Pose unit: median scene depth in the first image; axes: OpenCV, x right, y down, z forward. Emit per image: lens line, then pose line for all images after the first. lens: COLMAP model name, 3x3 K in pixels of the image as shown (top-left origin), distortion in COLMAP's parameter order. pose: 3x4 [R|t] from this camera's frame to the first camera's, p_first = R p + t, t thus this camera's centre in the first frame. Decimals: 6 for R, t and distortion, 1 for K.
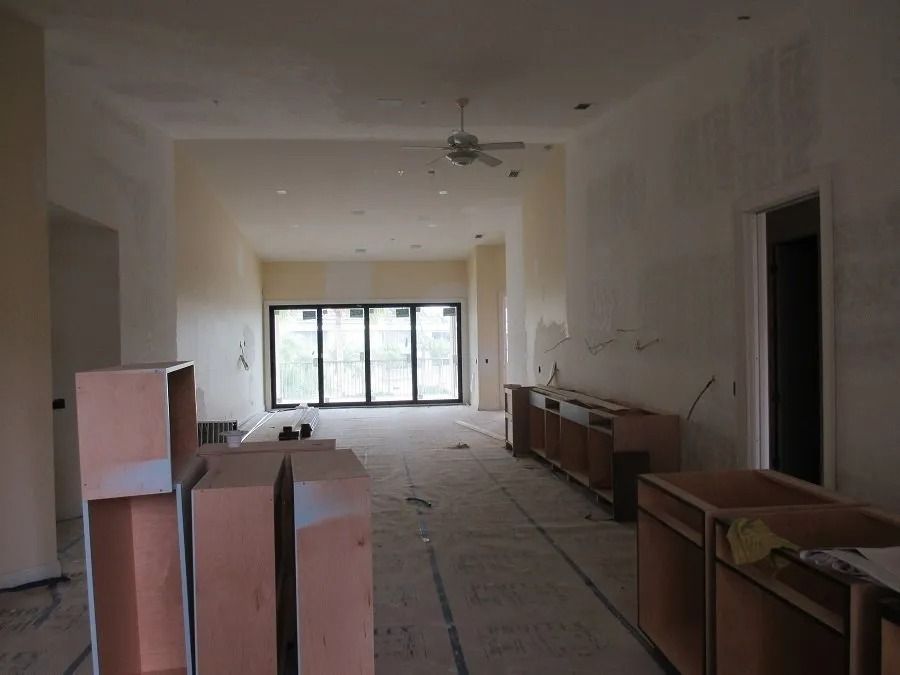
lens RADIAL K [[649.0, 0, 449.4], [0, 649.0, 340.0], [0, 0, 1]] dist [0.051858, -0.045303]
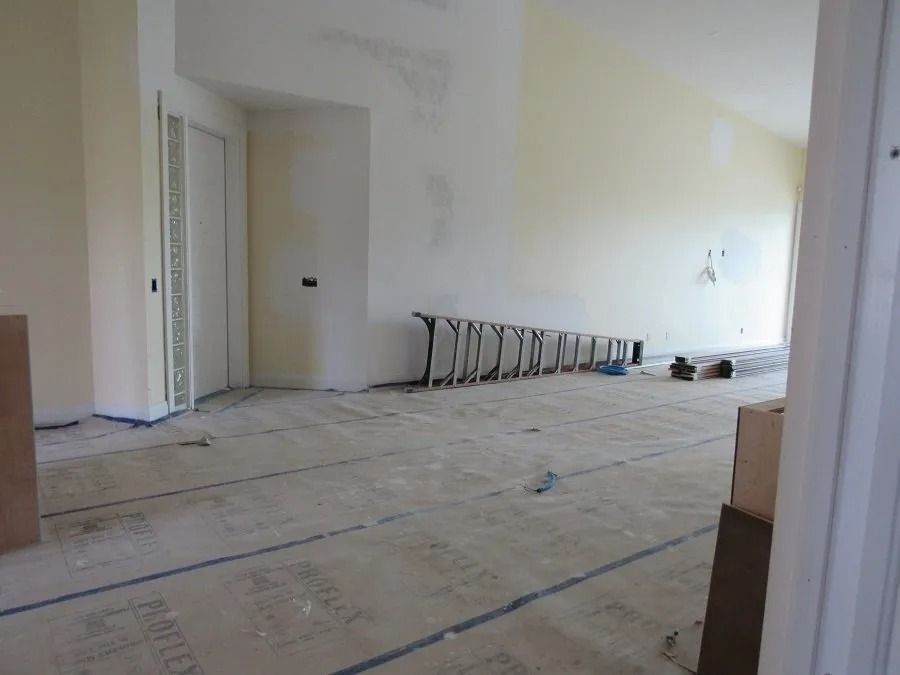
lens RADIAL K [[649.0, 0, 449.4], [0, 649.0, 340.0], [0, 0, 1]] dist [0.051858, -0.045303]
pose [[0.505755, 0.138944, -0.851414, 0.246049], [-0.043001, 0.989778, 0.135981, 0.019689], [0.861605, -0.032161, 0.506560, 0.357263]]
